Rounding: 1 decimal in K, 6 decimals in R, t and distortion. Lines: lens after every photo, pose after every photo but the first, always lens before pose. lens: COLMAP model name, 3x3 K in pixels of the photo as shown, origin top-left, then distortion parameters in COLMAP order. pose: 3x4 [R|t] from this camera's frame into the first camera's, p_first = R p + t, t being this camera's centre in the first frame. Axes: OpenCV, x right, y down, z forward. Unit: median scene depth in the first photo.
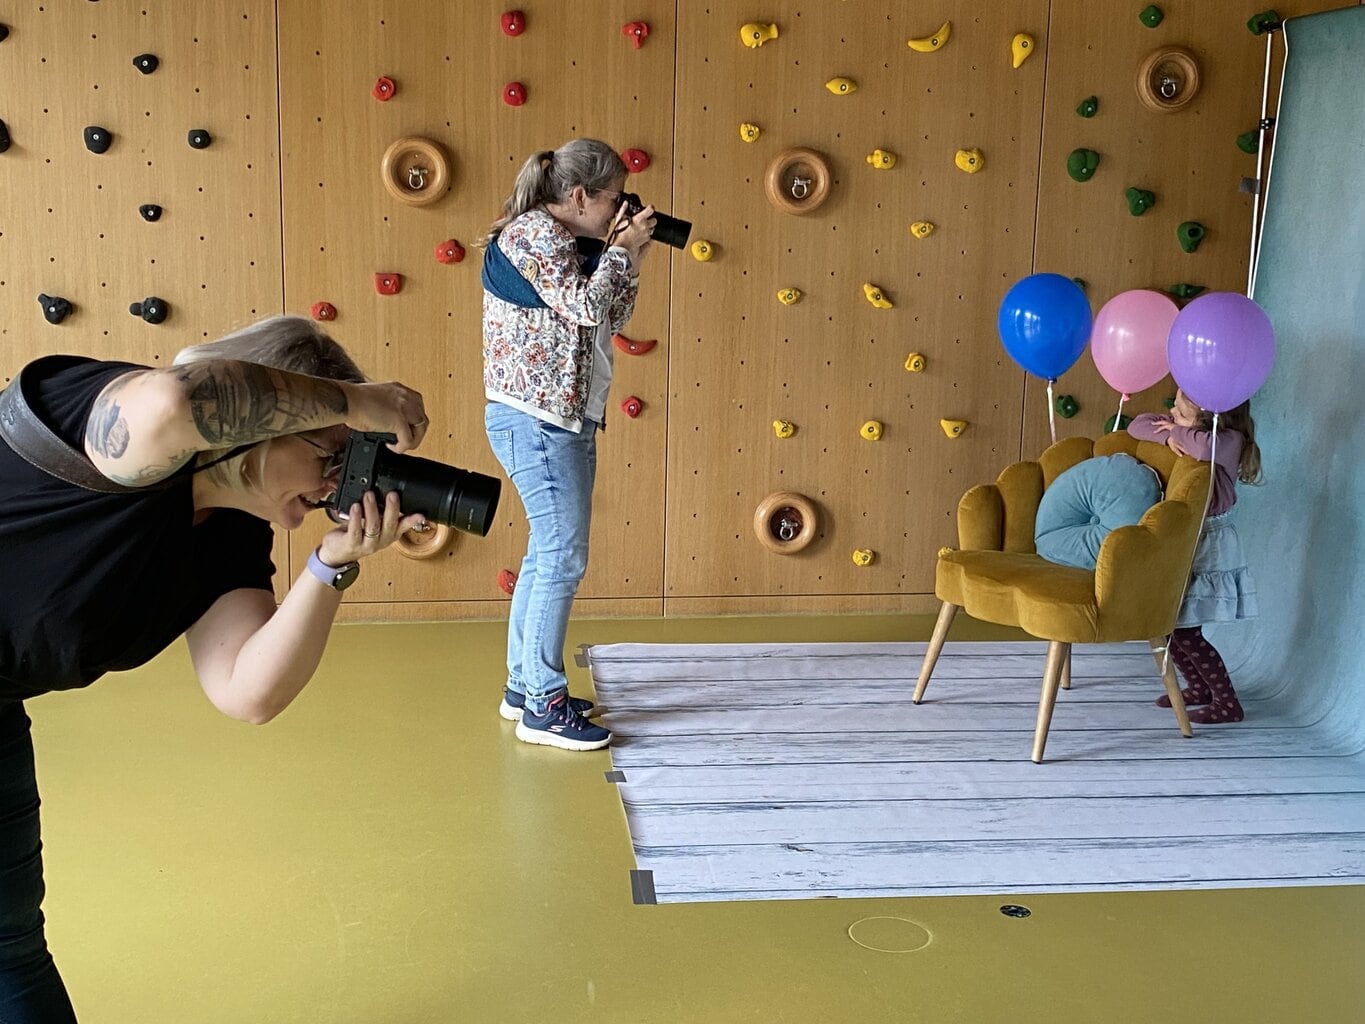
lens RADIAL K [[1718.8, 0, 682.5], [0, 1718.8, 512.0], [0, 0, 1]] dist [0.185260, -0.671556]
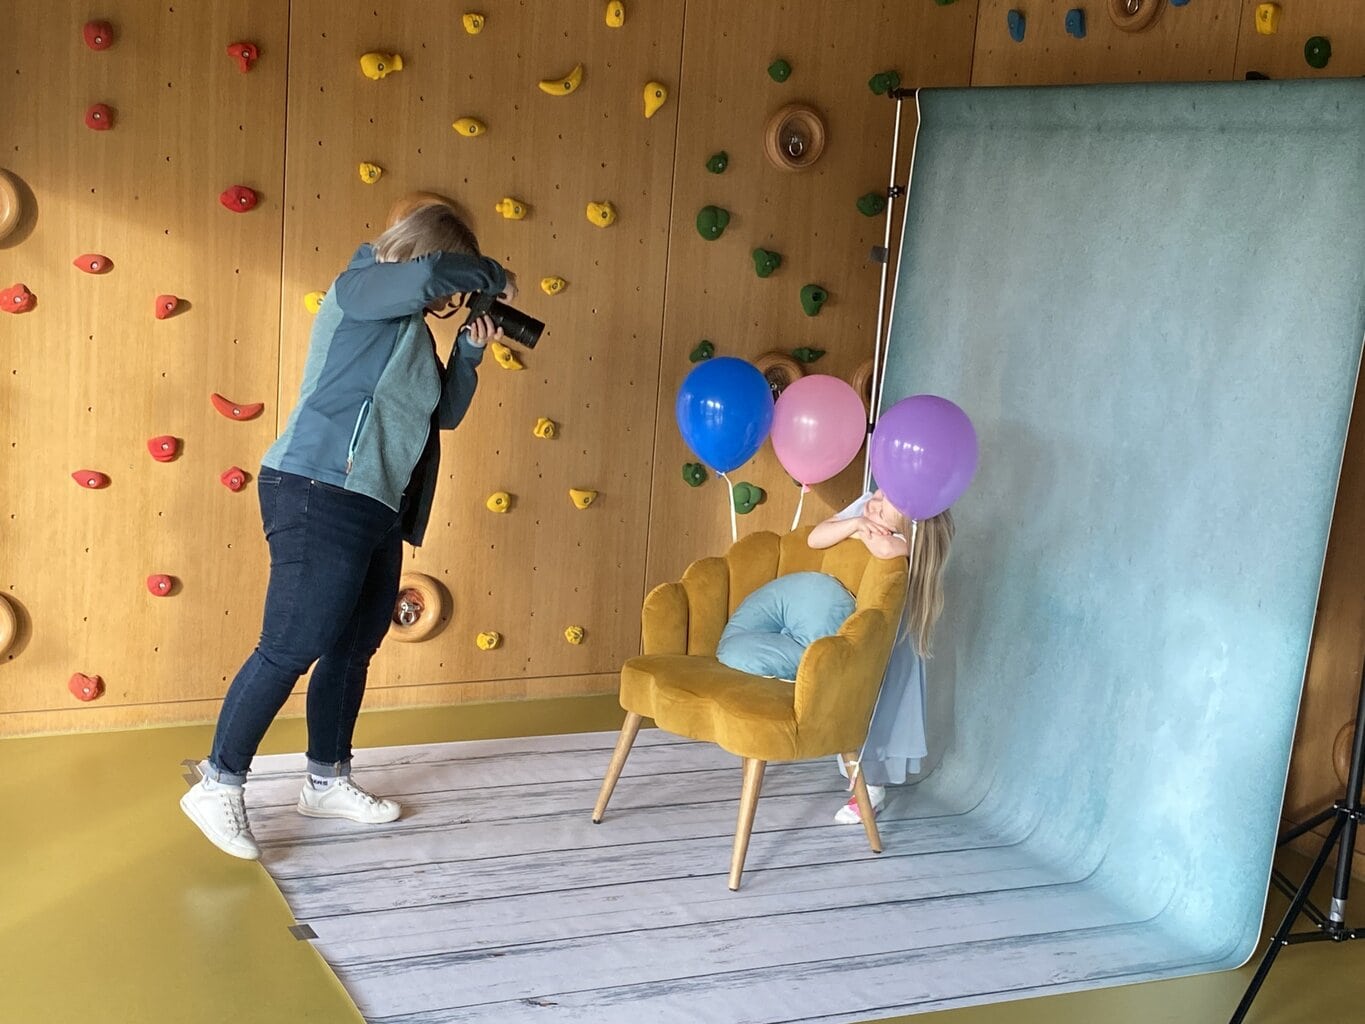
lens RADIAL K [[1966.4, 0, 682.5], [0, 1966.4, 512.0], [0, 0, 1]] dist [0.142095, -0.108451]
pose [[0.943888, -0.010368, 0.330104, -0.151922], [0.006033, 0.999882, 0.014153, -0.060078], [-0.330211, -0.011367, 0.943839, -0.017106]]
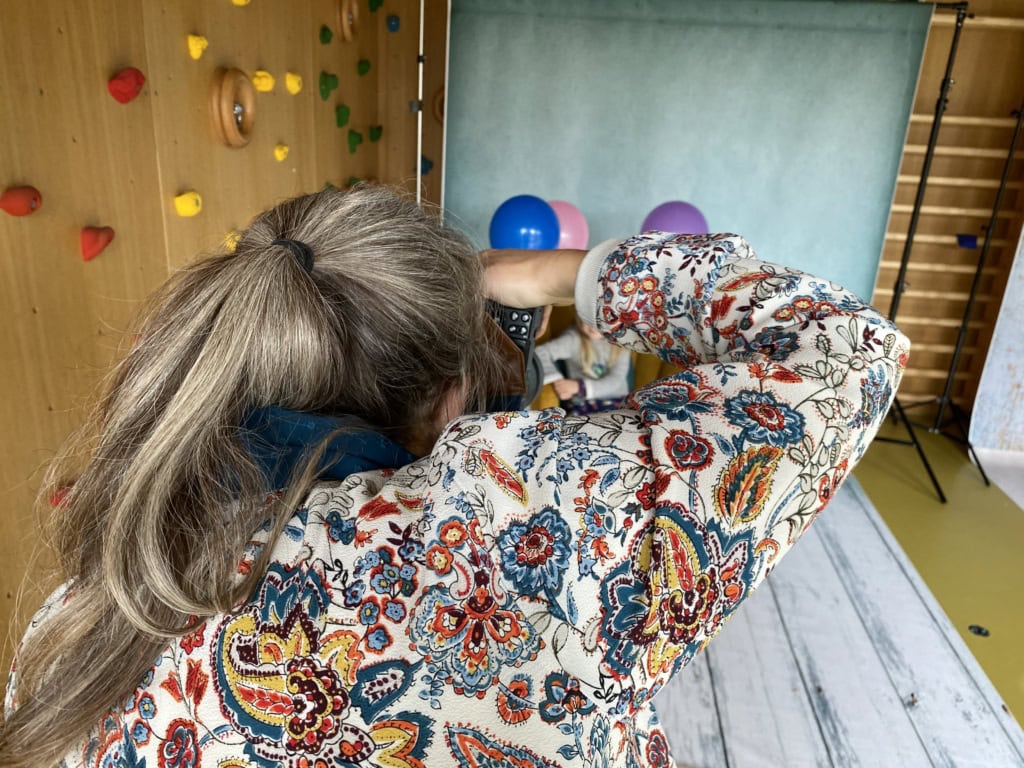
lens RADIAL K [[782.8, 0, 512.0], [0, 782.8, 384.0], [0, 0, 1]] dist [0.007300, 0.003258]
pose [[0.208549, -0.339709, 0.917118, -0.324520], [0.115573, 0.939727, 0.321803, -0.178516], [-0.971159, 0.038882, 0.235240, 0.825404]]
